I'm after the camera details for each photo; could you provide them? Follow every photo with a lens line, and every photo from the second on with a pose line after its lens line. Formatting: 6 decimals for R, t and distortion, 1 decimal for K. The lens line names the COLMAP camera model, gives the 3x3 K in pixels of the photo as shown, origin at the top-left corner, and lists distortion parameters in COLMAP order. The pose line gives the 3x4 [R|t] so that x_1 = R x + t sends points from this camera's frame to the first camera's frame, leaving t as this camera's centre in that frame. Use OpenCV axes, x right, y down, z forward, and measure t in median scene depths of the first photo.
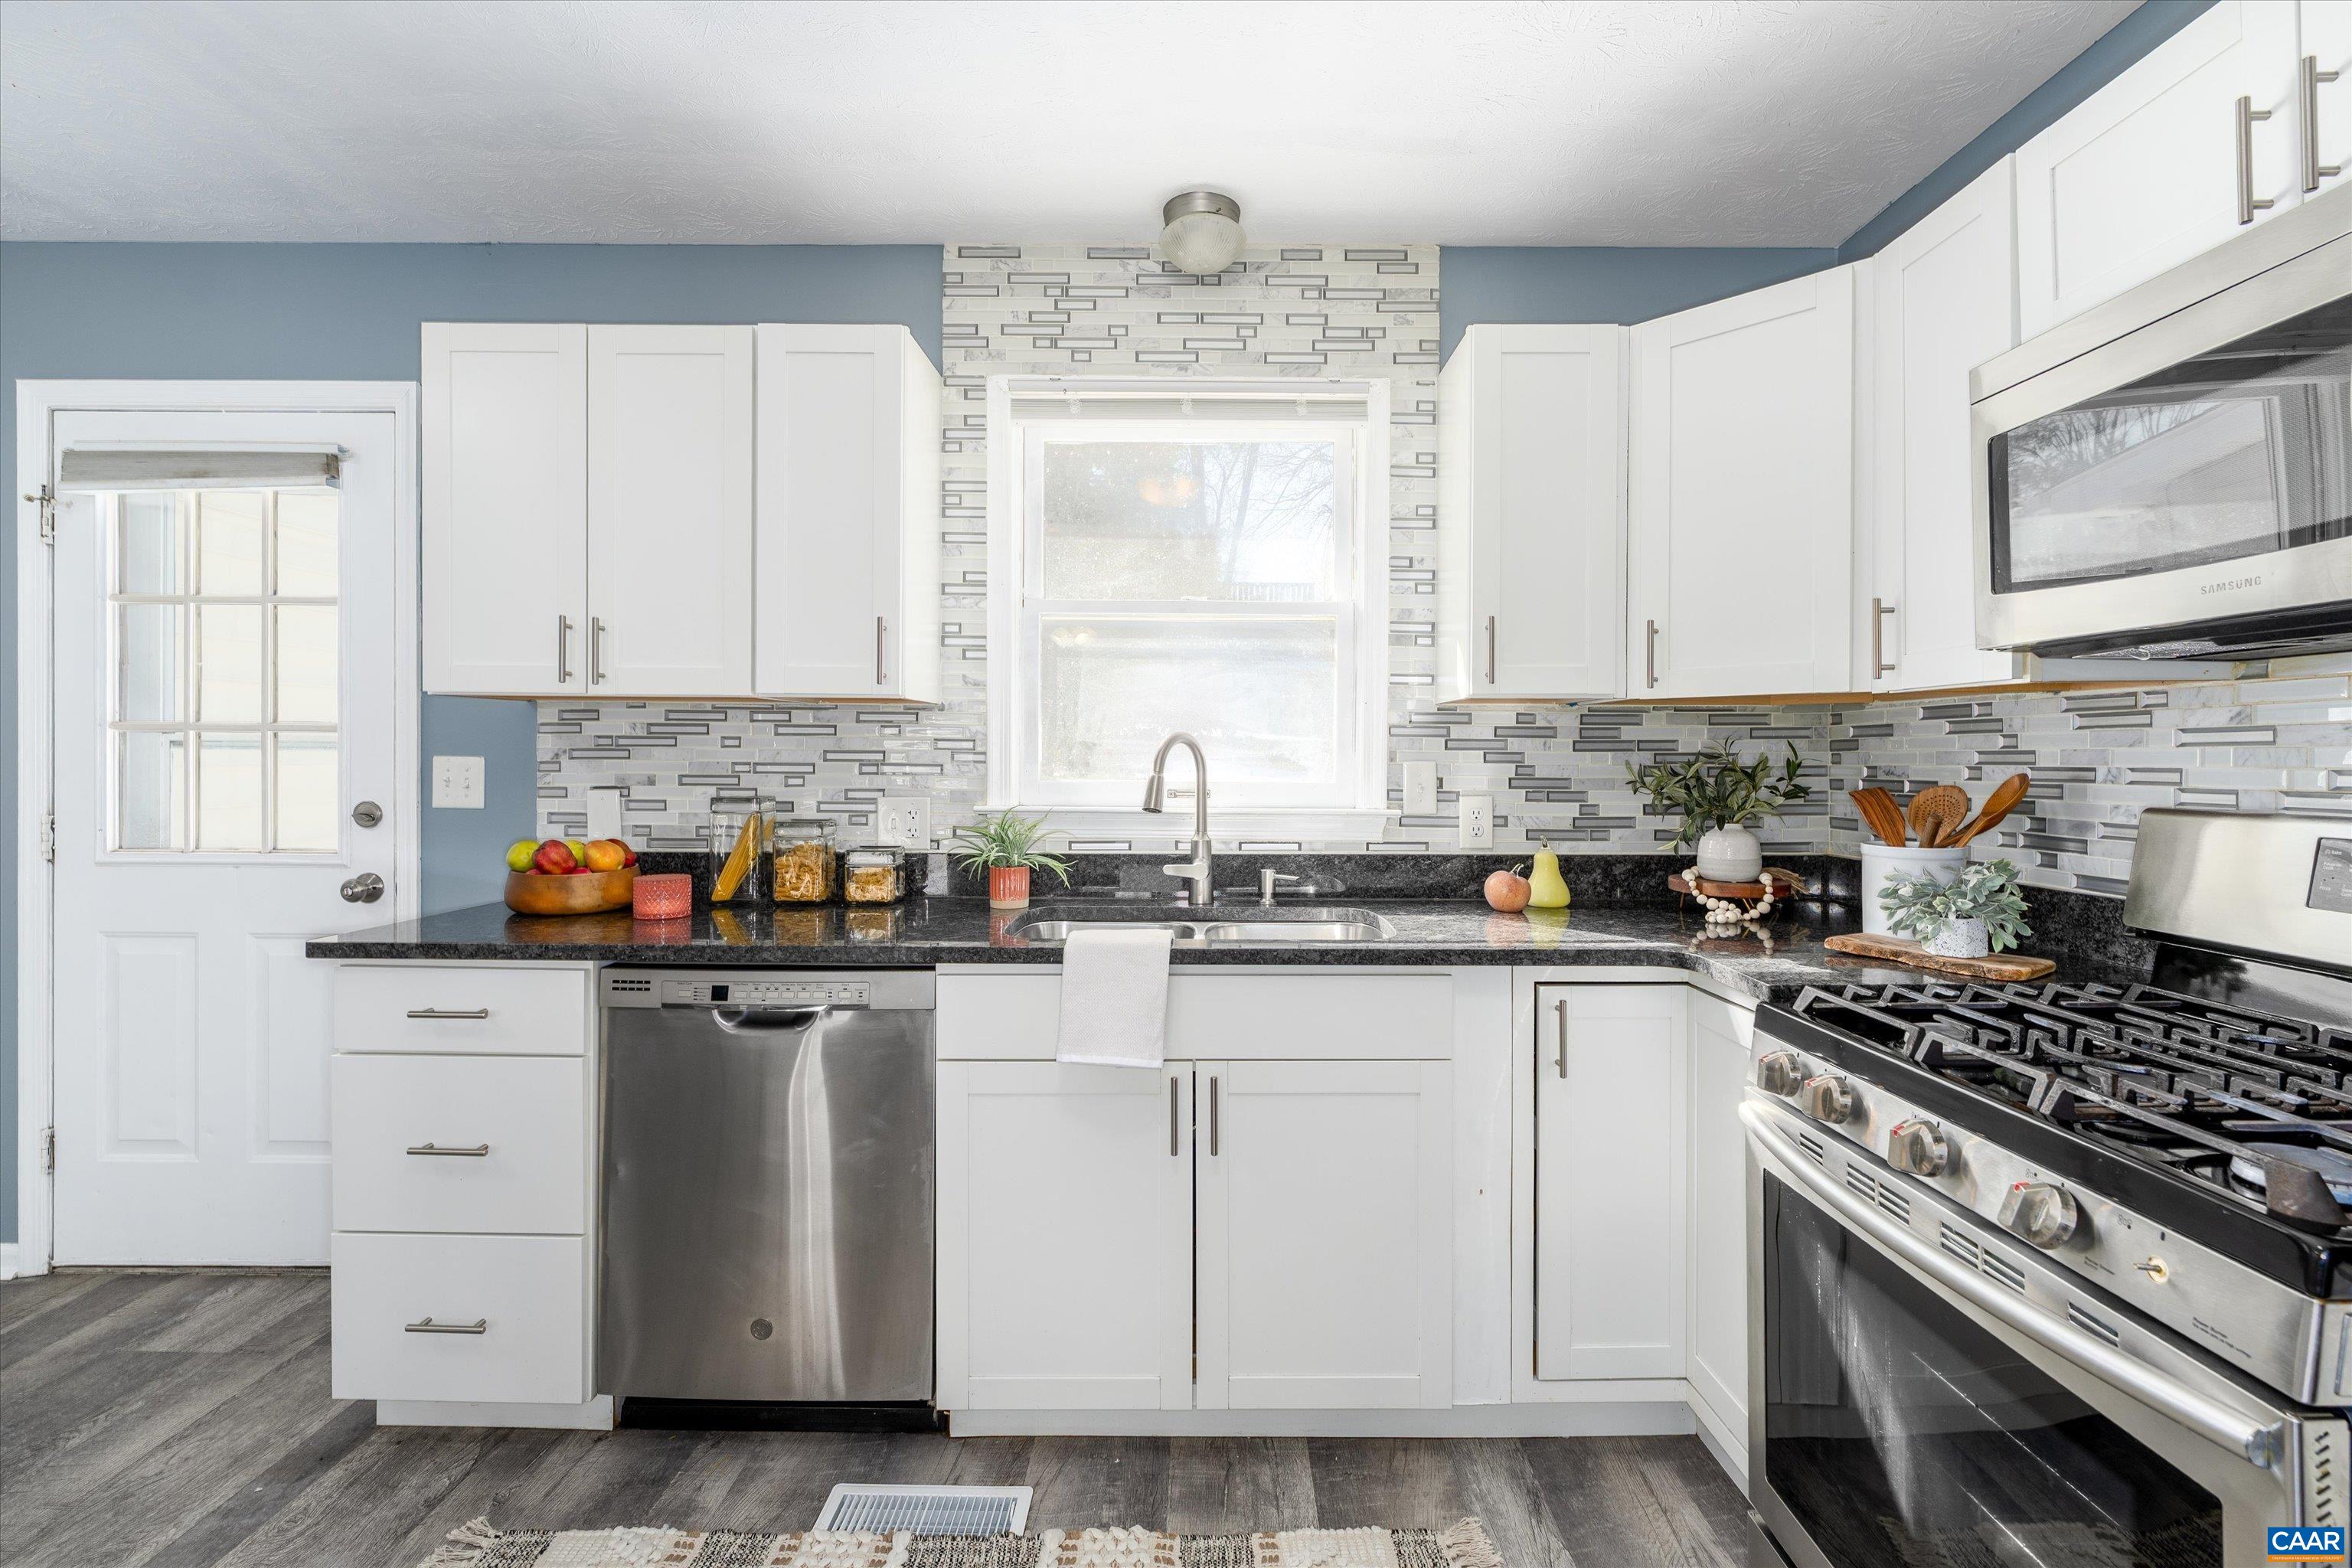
lens RADIAL K [[1042.7, 0, 1189.5], [0, 1042.7, 757.7], [0, 0, 1]] dist [-0.001285, -0.000137]
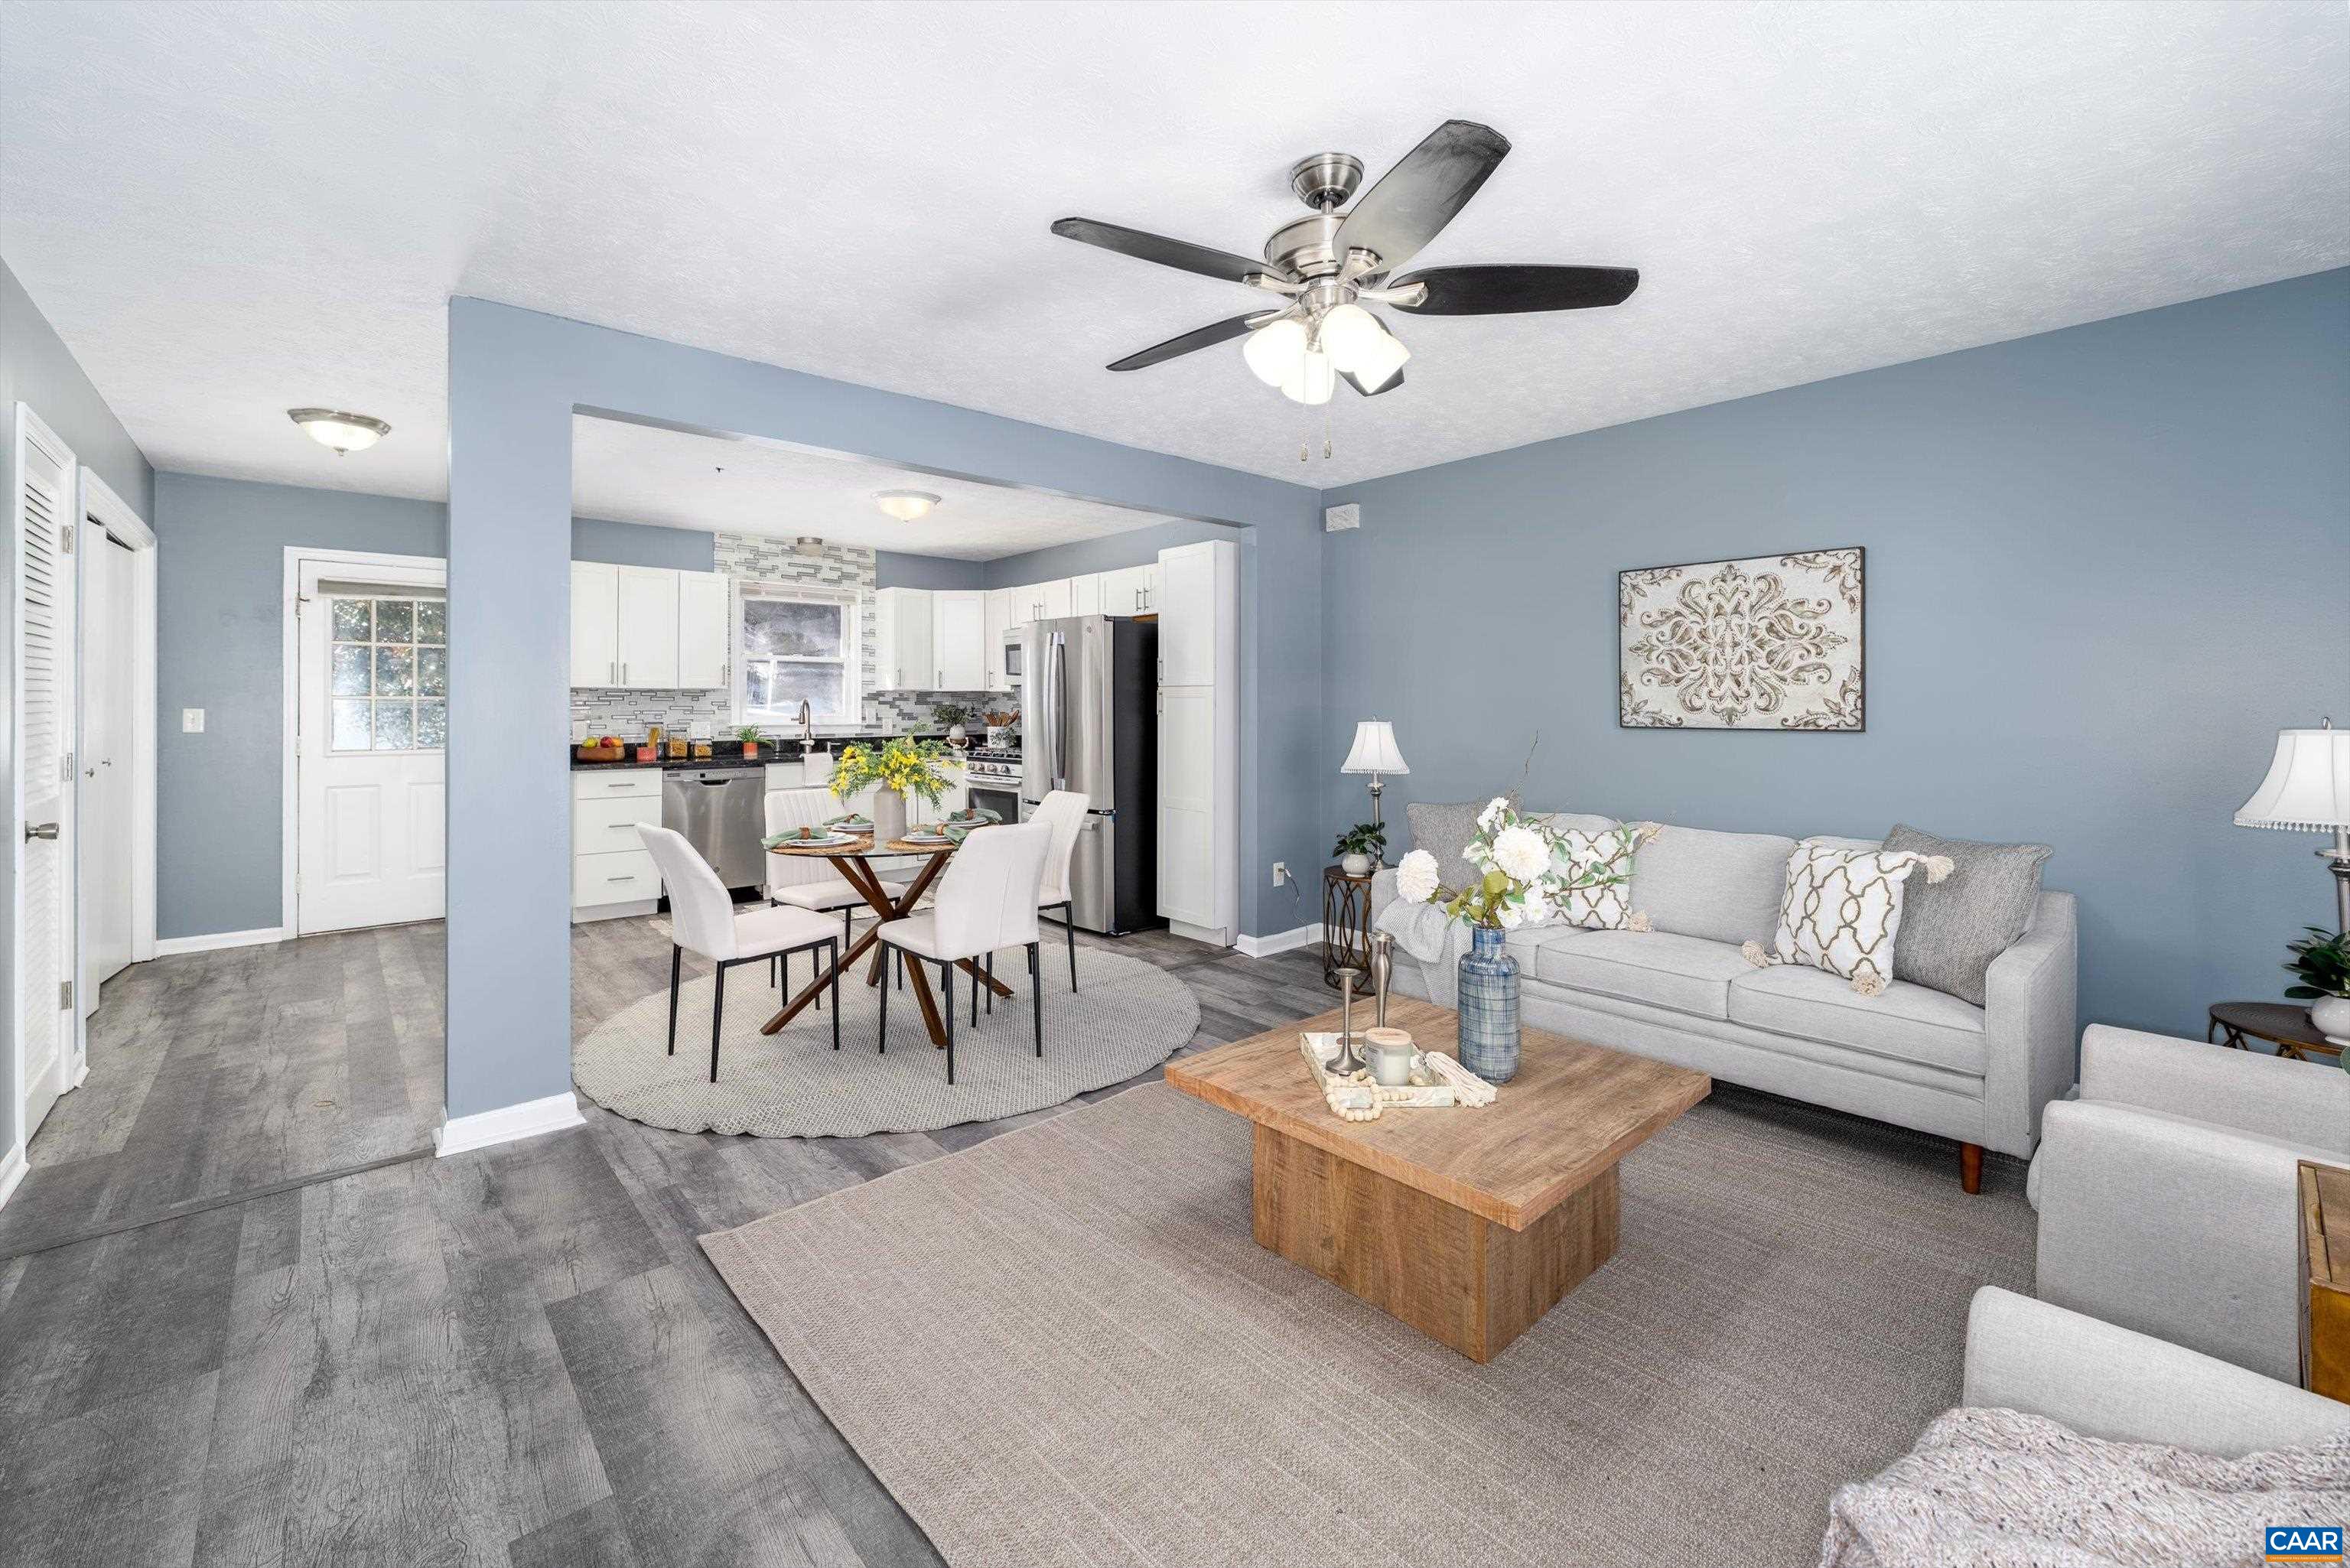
lens RADIAL K [[967.9, 0, 1173.4], [0, 967.9, 710.7], [0, 0, 1]] dist [-0.000688, -0.000380]
pose [[0.743364, -0.009115, 0.668825, -1.114105], [0.005959, 0.999958, 0.007004, -0.005298], [-0.668861, -0.001221, 0.743387, -1.902744]]
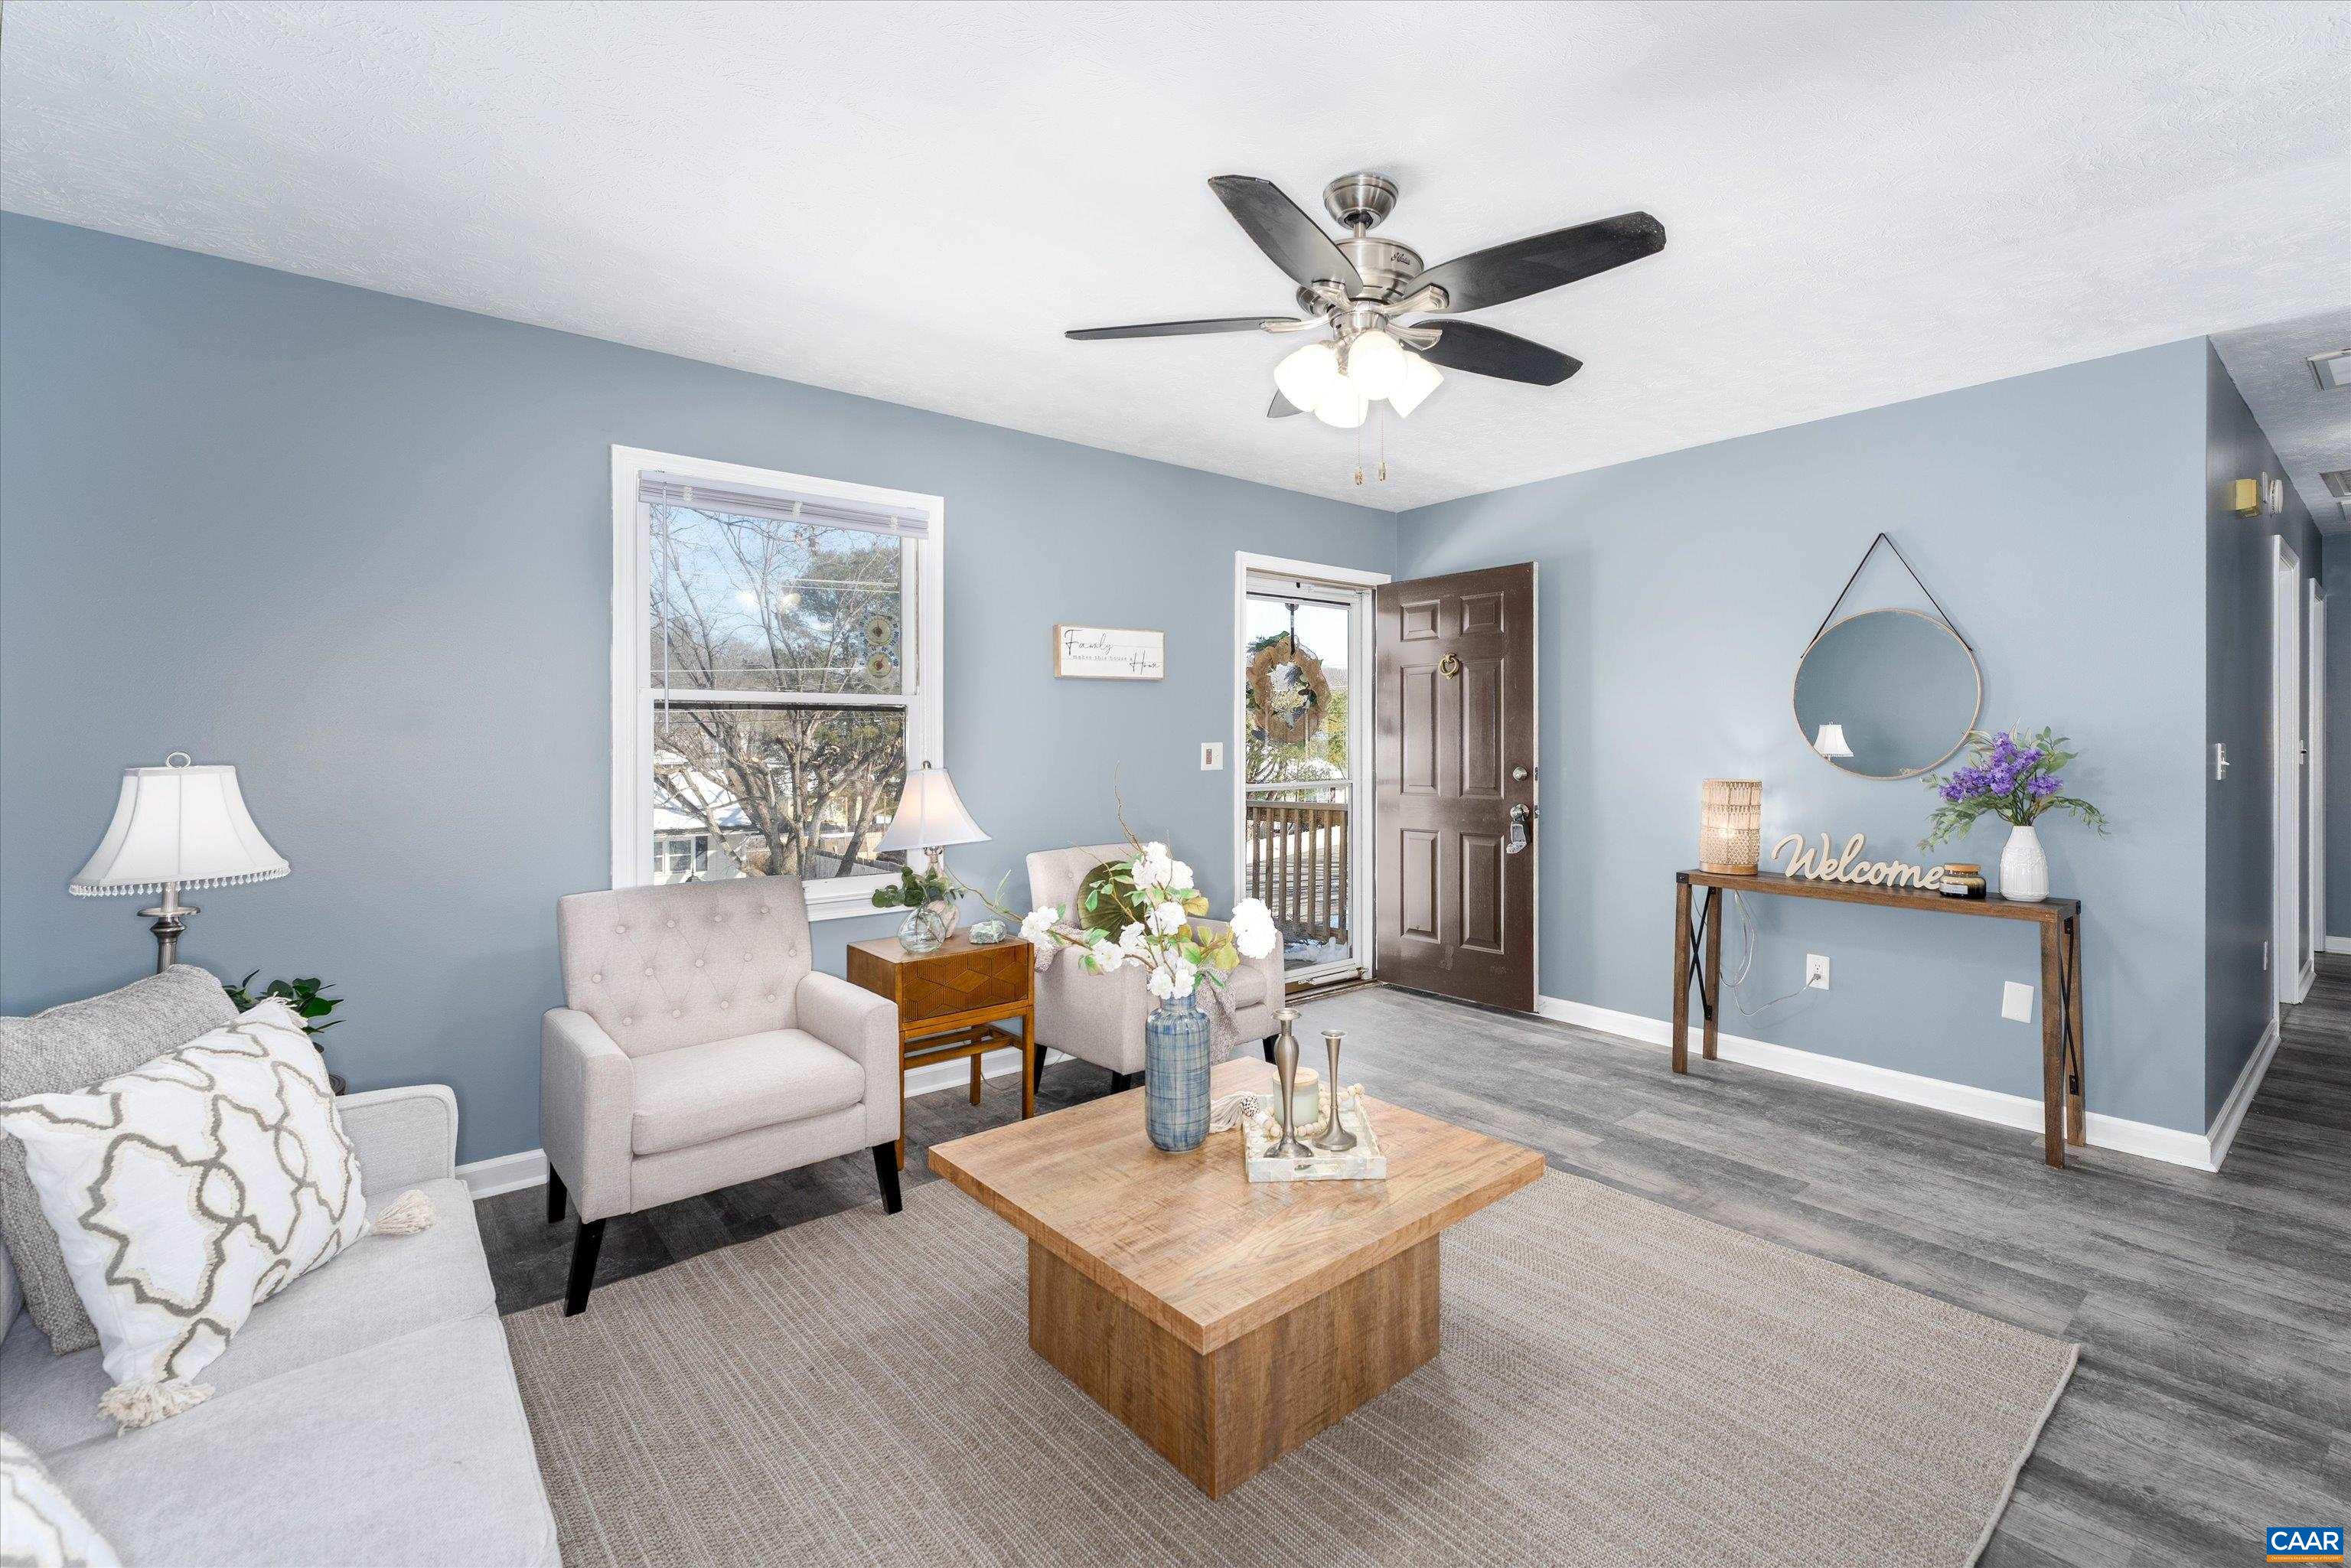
lens RADIAL K [[1045.8, 0, 1257.0], [0, 1045.8, 742.8], [0, 0, 1]] dist [-0.001270, -0.000055]
pose [[-0.744368, -0.004348, -0.667756, 0.290876], [-0.003586, 0.999990, -0.002515, 0.005394], [0.667760, 0.000522, -0.744376, -0.689921]]
